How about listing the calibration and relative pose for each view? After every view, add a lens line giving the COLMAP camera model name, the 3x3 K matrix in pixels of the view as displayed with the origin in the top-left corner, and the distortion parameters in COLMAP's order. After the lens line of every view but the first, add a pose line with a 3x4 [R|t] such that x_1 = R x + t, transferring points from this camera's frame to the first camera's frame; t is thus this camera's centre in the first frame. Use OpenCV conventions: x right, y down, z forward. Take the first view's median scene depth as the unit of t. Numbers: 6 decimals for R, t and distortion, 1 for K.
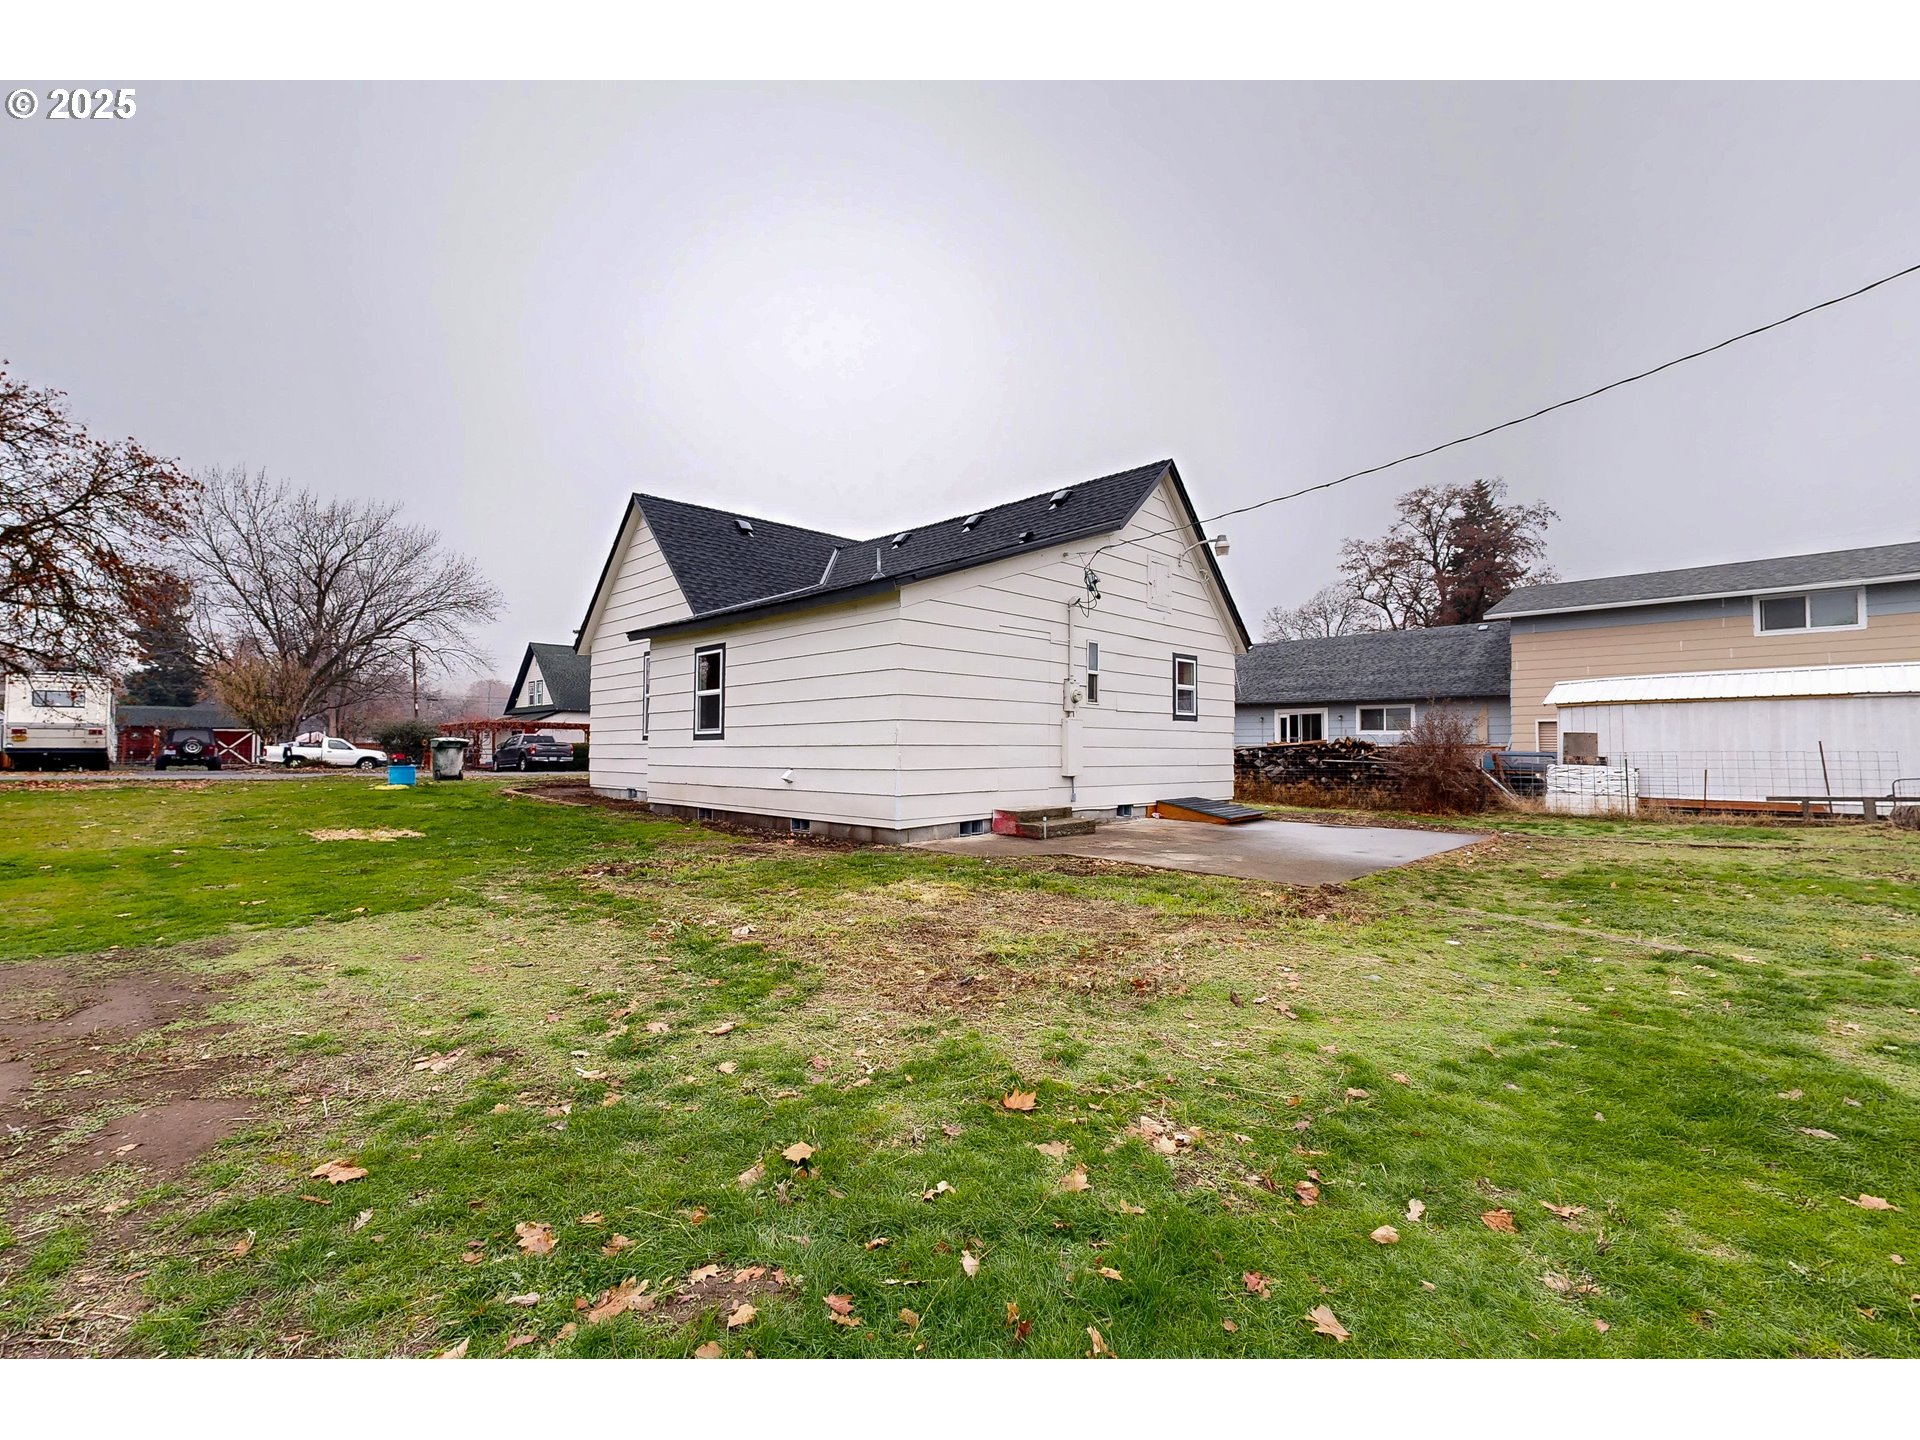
lens RADIAL K [[835.5, 0, 960.4], [0, 835.5, 725.6], [0, 0, 1]] dist [0.000898, -0.000052]
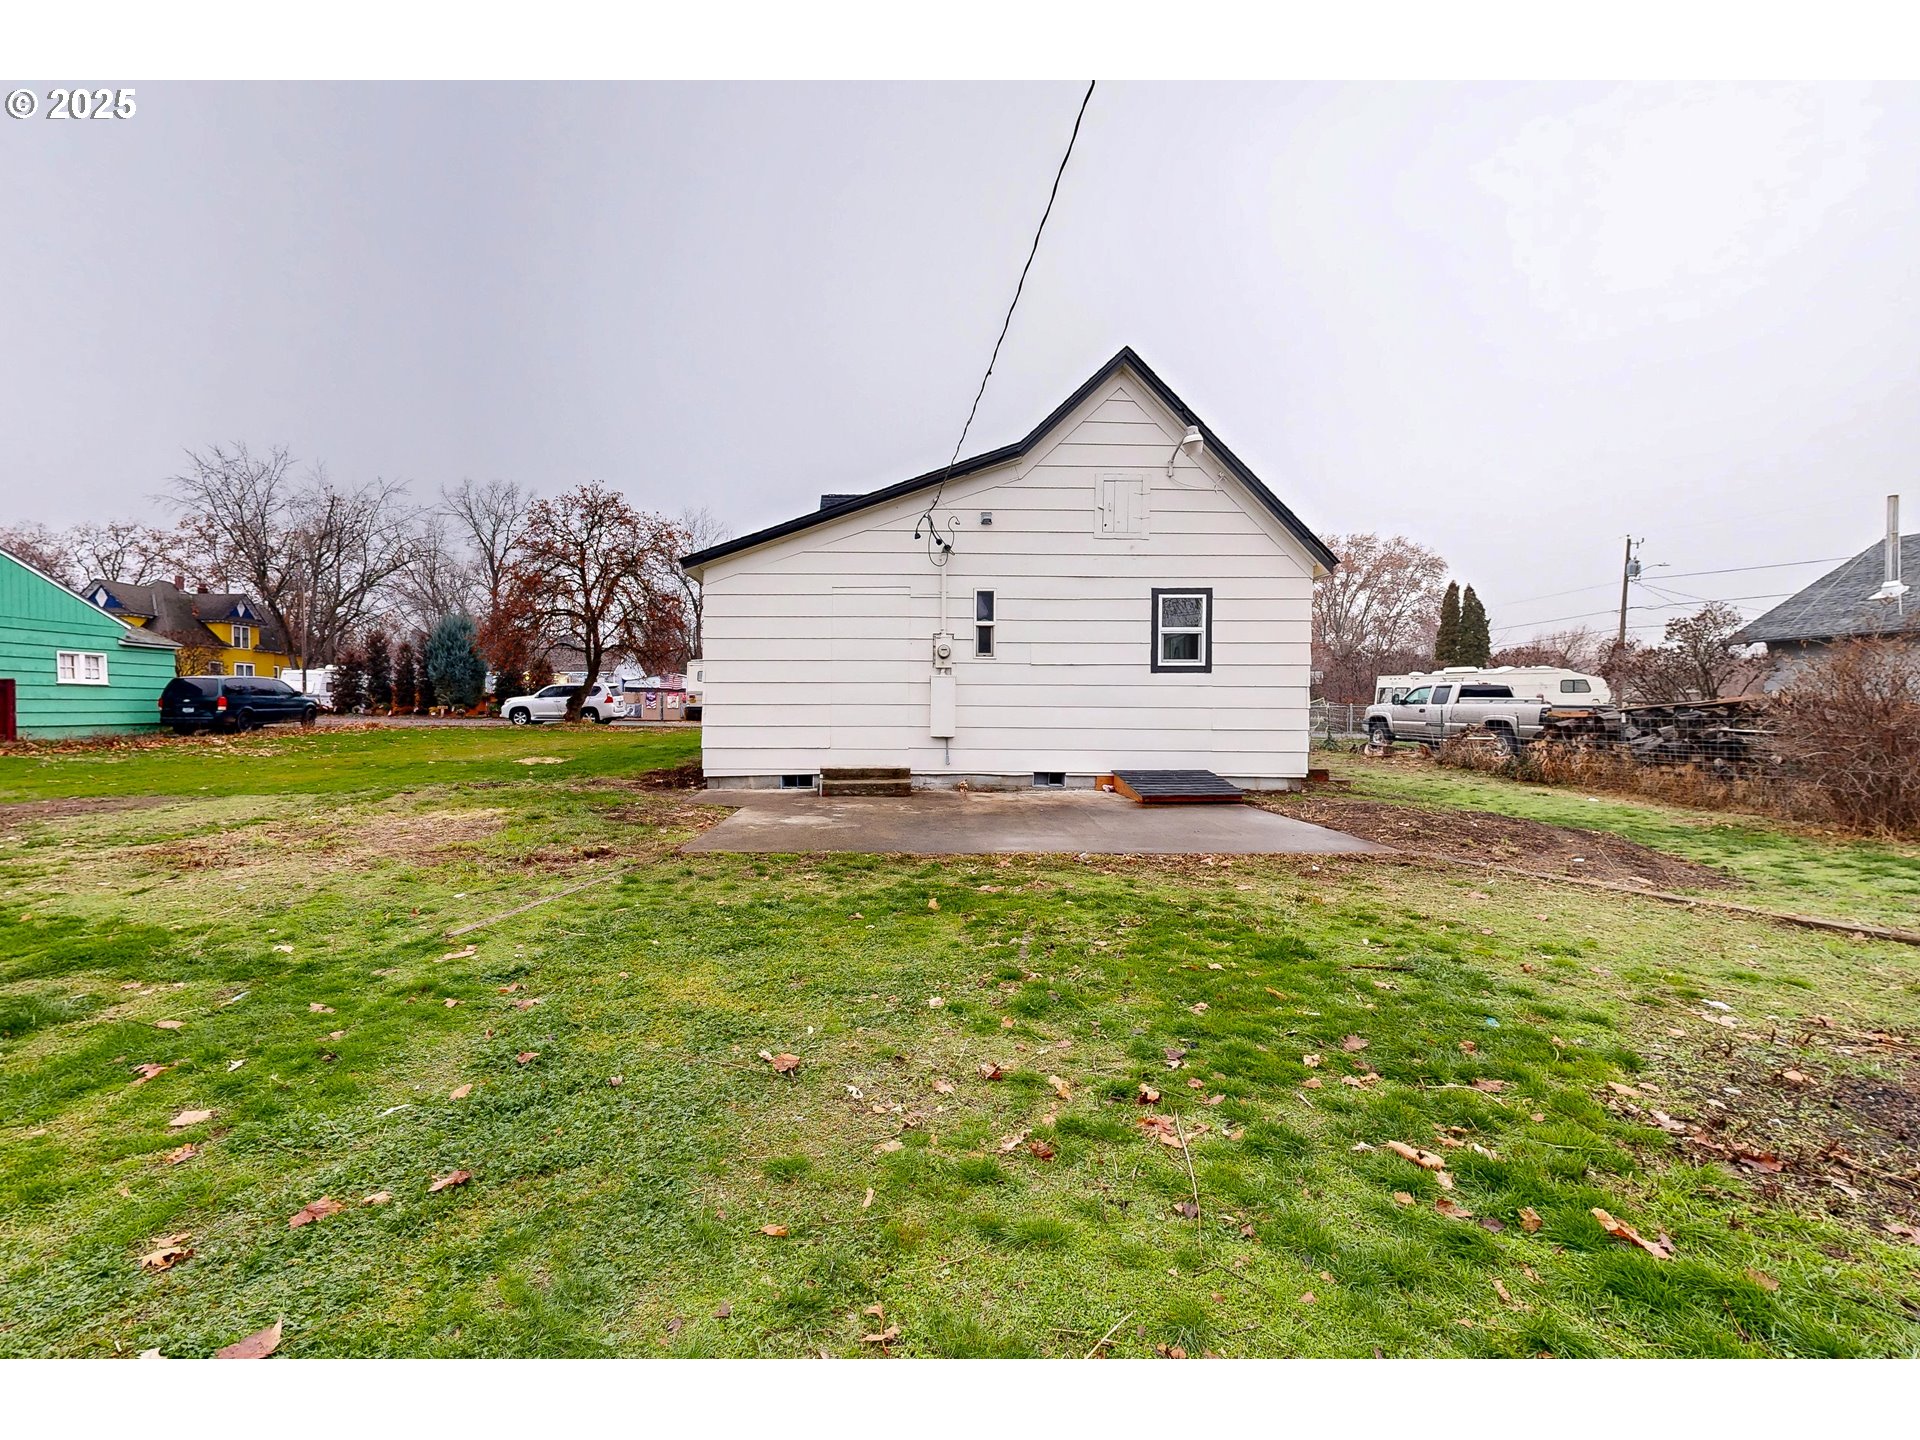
lens RADIAL K [[835.5, 0, 959.2], [0, 835.5, 714.0], [0, 0, 1]] dist [0.000898, -0.000052]
pose [[0.699451, 0.000166, -0.714680, 0.726902], [0.018105, 0.999675, 0.017951, 0.016385], [0.714451, -0.025495, 0.699221, 0.316360]]
